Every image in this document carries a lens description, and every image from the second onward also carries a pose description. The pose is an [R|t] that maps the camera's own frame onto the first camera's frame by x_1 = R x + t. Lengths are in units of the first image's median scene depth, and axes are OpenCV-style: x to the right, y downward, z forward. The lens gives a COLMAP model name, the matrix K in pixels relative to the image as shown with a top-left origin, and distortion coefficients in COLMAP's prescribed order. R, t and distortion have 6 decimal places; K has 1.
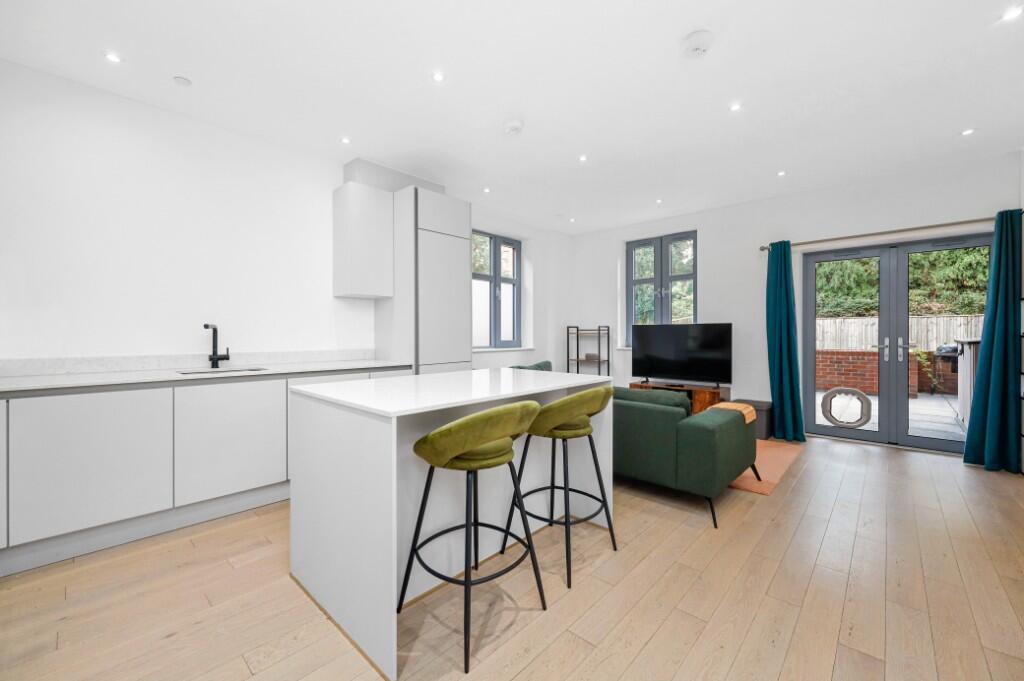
lens RADIAL K [[412.7, 0, 510.7], [0, 412.7, 333.2], [0, 0, 1]] dist [-0.001810, 0.000398]
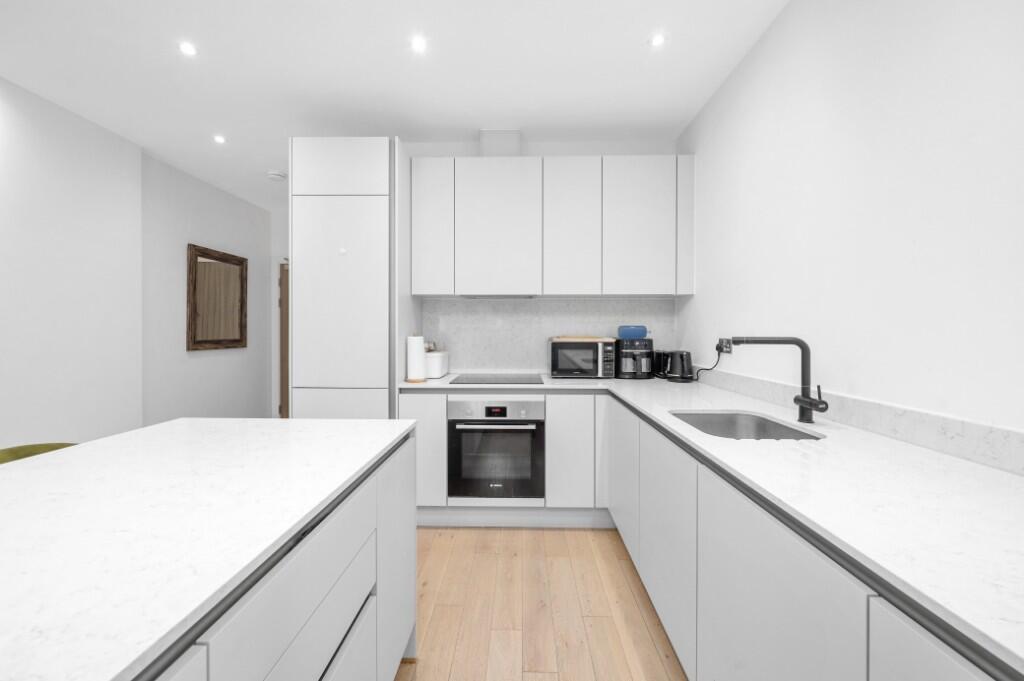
lens RADIAL K [[412.7, 0, 511.2], [0, 412.7, 332.2], [0, 0, 1]] dist [-0.001810, 0.000398]
pose [[-0.750883, -0.000327, -0.660436, -0.079435], [-0.003515, 0.999988, 0.003501, -0.022777], [0.660426, 0.004951, -0.750875, 0.932909]]
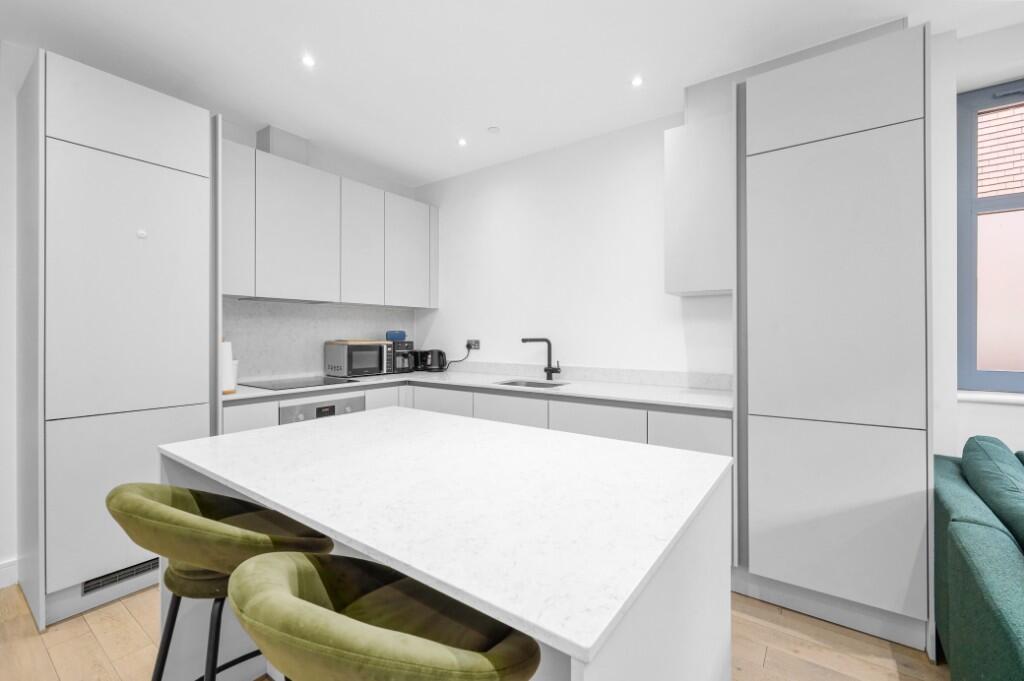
lens RADIAL K [[434.7, 0, 508.5], [0, 434.7, 336.5], [0, 0, 1]] dist [-0.002006, -0.000318]
pose [[0.112785, 0.002818, -0.993615, 0.296833], [0.000196, 0.999996, 0.002858, -0.022574], [0.993619, -0.000517, 0.112784, 0.629670]]
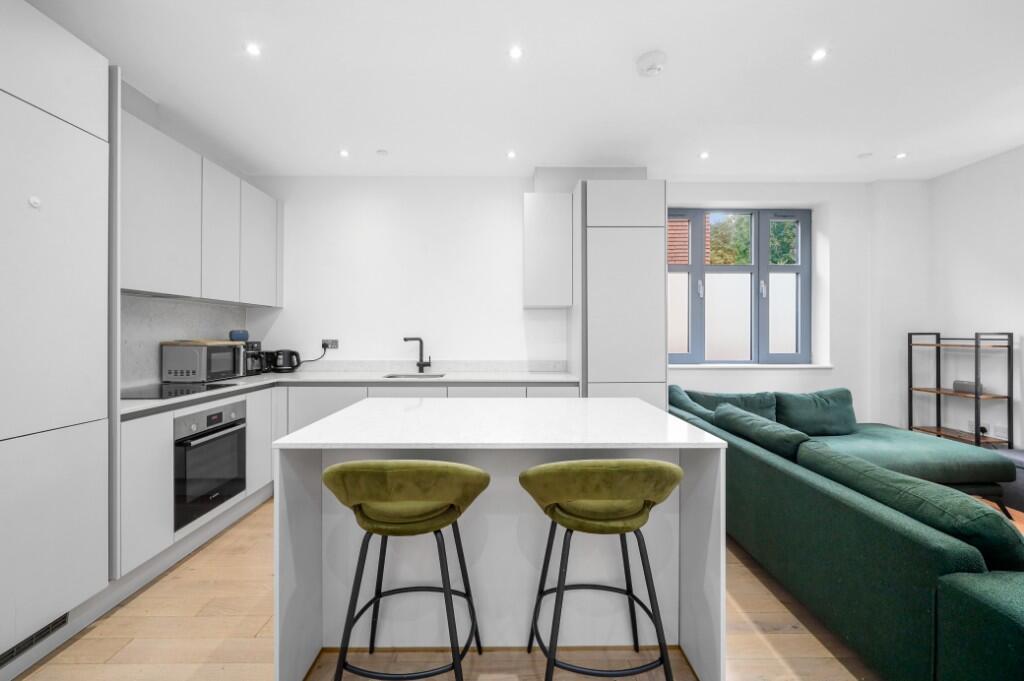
lens RADIAL K [[412.7, 0, 507.4], [0, 412.7, 333.0], [0, 0, 1]] dist [-0.001810, 0.000398]
pose [[0.684684, -0.003273, -0.728833, 0.298843], [-0.000146, 0.999989, -0.004628, -0.022903], [0.728840, 0.003275, 0.684676, 0.275324]]
